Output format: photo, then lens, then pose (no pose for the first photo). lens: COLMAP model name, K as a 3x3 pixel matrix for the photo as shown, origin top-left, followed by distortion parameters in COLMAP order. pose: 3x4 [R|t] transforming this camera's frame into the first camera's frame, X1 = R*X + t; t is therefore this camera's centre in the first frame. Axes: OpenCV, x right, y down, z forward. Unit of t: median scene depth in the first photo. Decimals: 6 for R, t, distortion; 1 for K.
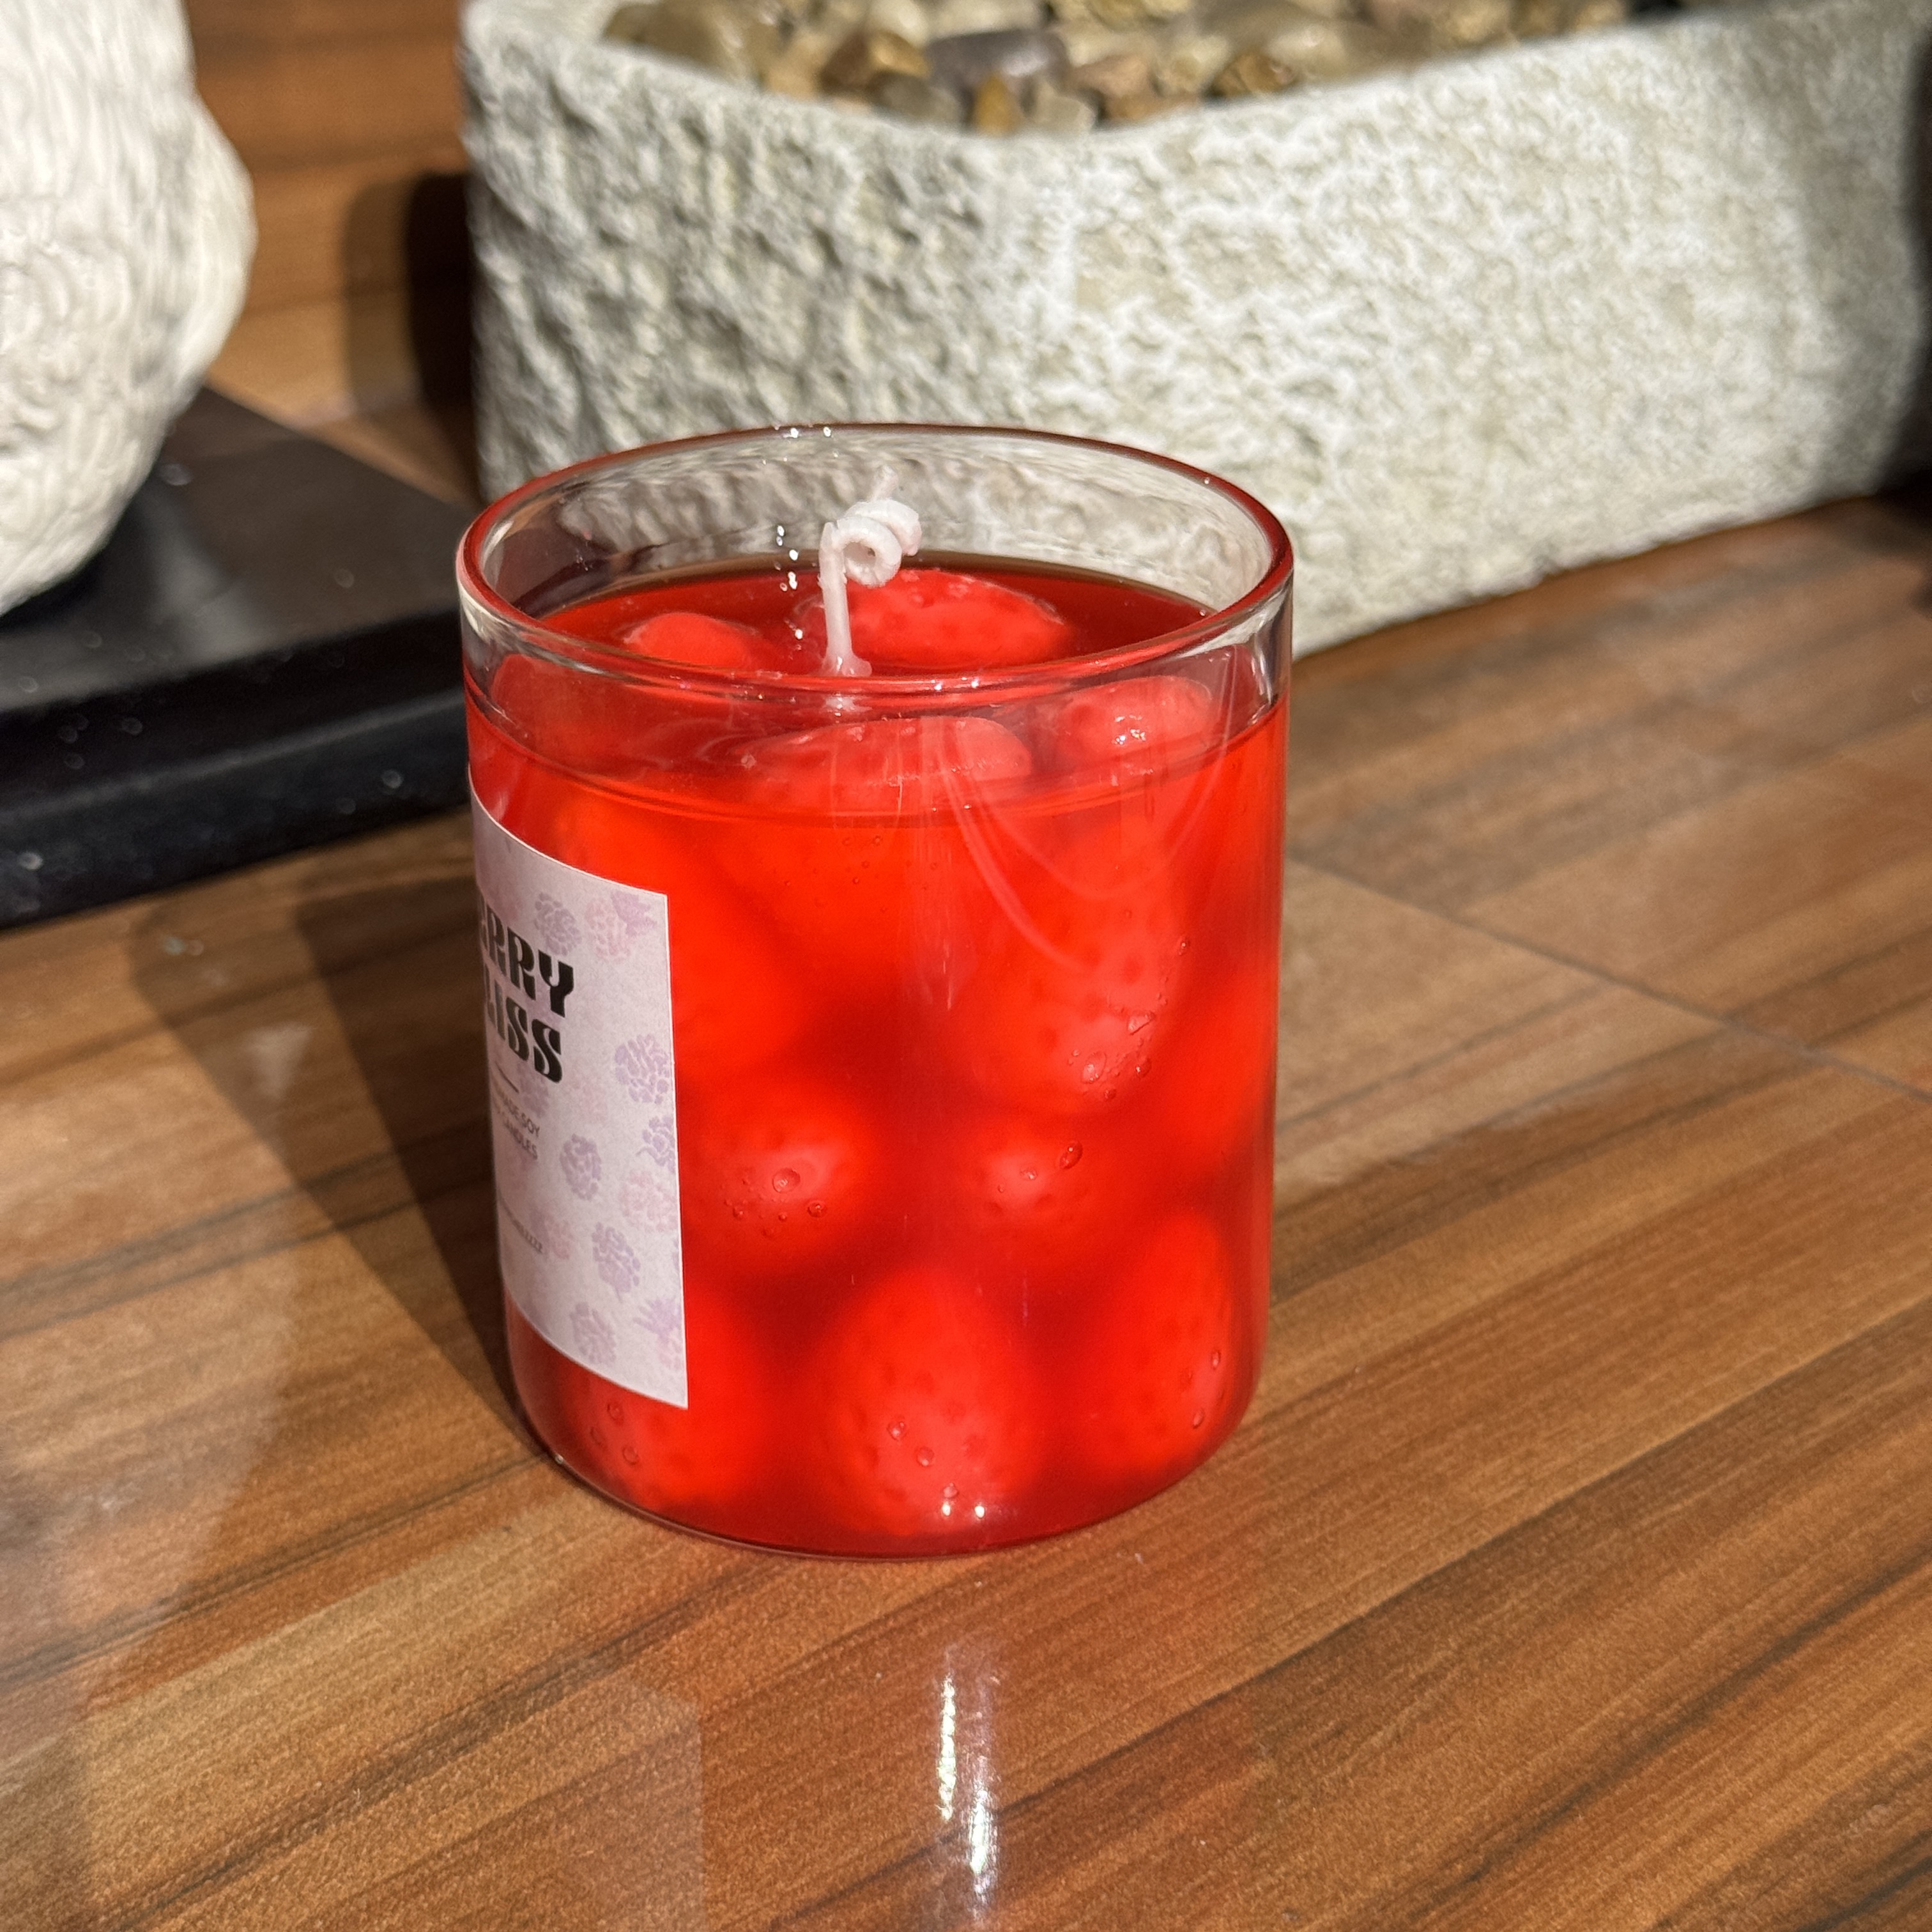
lens RADIAL K [[3712.4, 0, 959.7], [0, 3712.4, 964.8], [0, 0, 1]] dist [0.128521, 0.000000]
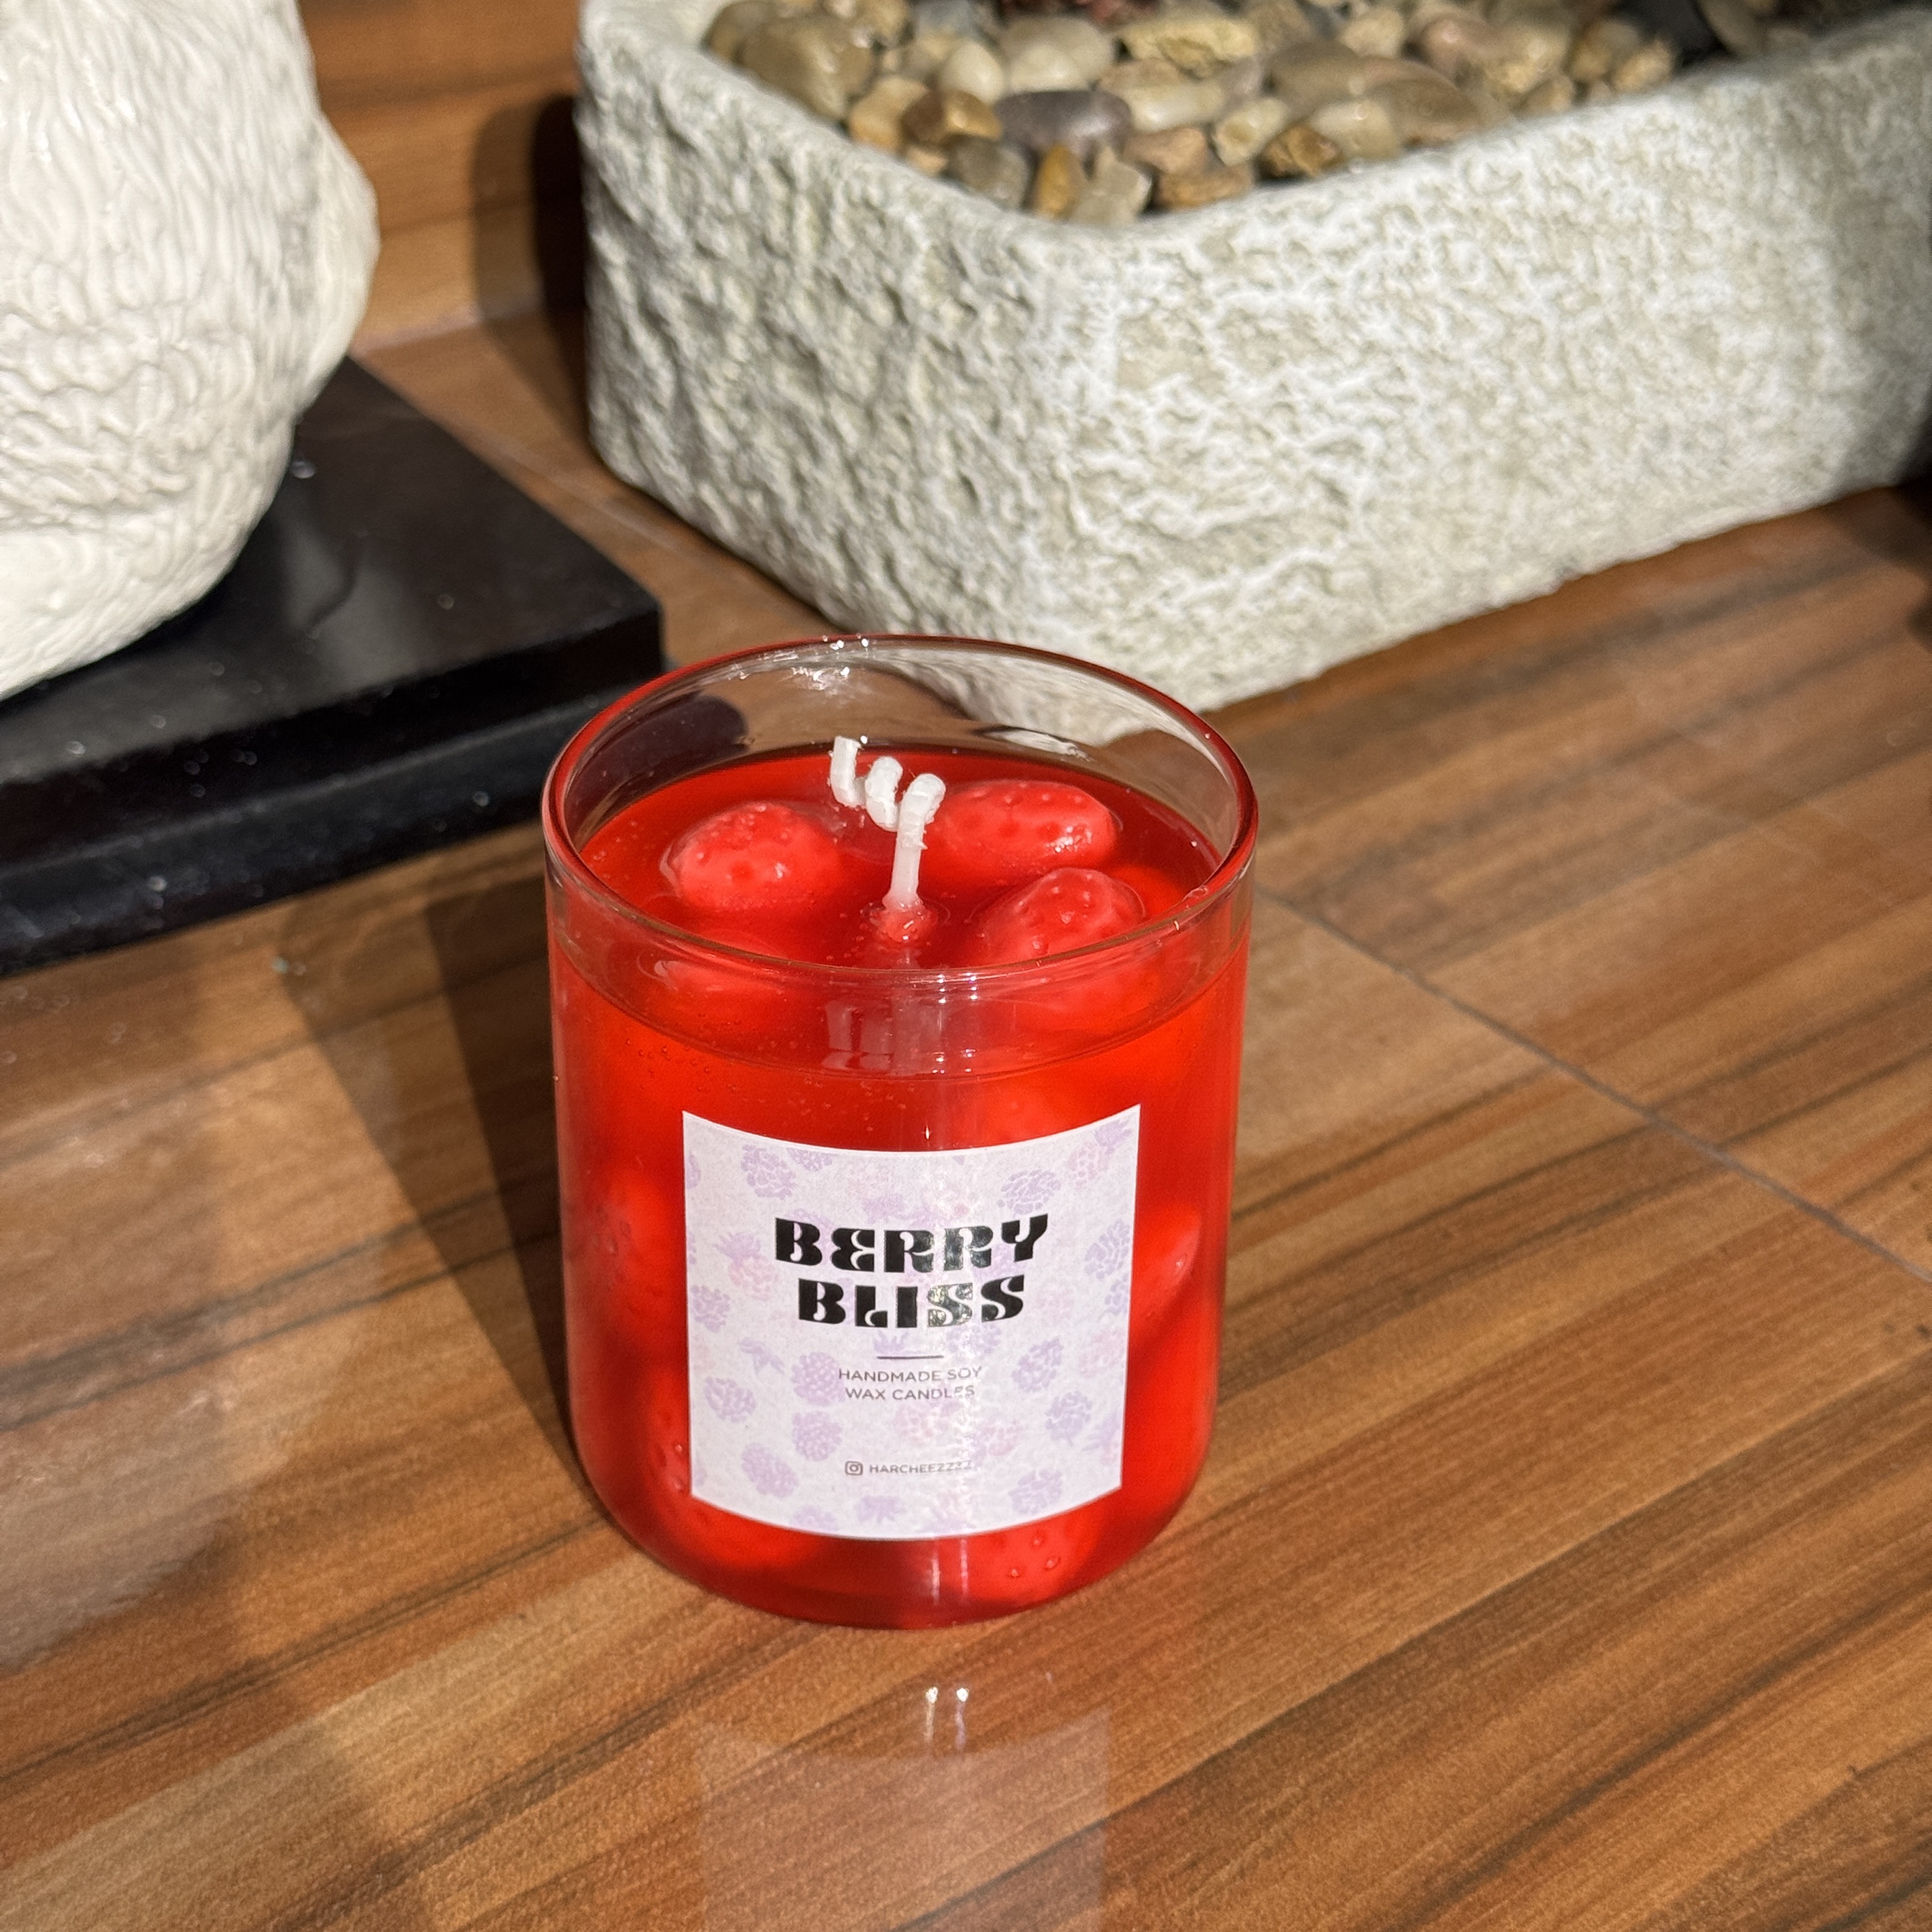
lens RADIAL K [[3712.4, 0, 968.9], [0, 3712.4, 966.0], [0, 0, 1]] dist [0.128521, 0.000000]
pose [[0.997825, 0.049075, -0.044002, 0.047520], [-0.042567, 0.989478, 0.138280, -0.169741], [0.050326, -0.136106, 0.989415, -0.107639]]
